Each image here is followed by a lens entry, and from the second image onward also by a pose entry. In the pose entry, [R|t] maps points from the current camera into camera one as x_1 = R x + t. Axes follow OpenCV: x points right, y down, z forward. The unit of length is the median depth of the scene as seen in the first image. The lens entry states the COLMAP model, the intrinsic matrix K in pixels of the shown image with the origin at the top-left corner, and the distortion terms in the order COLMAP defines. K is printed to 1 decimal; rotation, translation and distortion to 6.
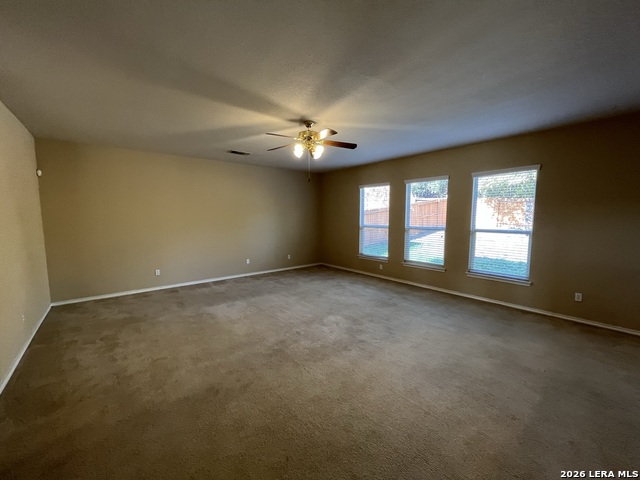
lens RADIAL K [[261.4, 0, 320.0], [0, 261.4, 240.0], [0, 0, 1]] dist [-0.003717, 0.000075]
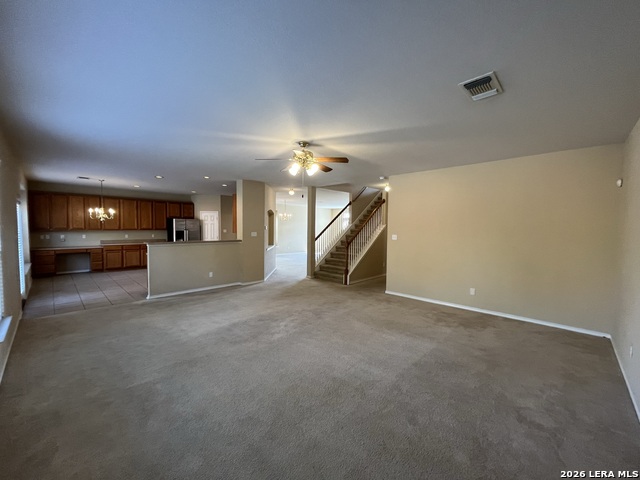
lens RADIAL K [[261.4, 0, 320.0], [0, 261.4, 240.0], [0, 0, 1]] dist [-0.003717, 0.000075]
pose [[-0.994029, -0.003027, -0.109077, 0.005064], [-0.019481, 0.988479, 0.150101, -0.203167], [0.107366, 0.151329, -0.982635, 1.984092]]
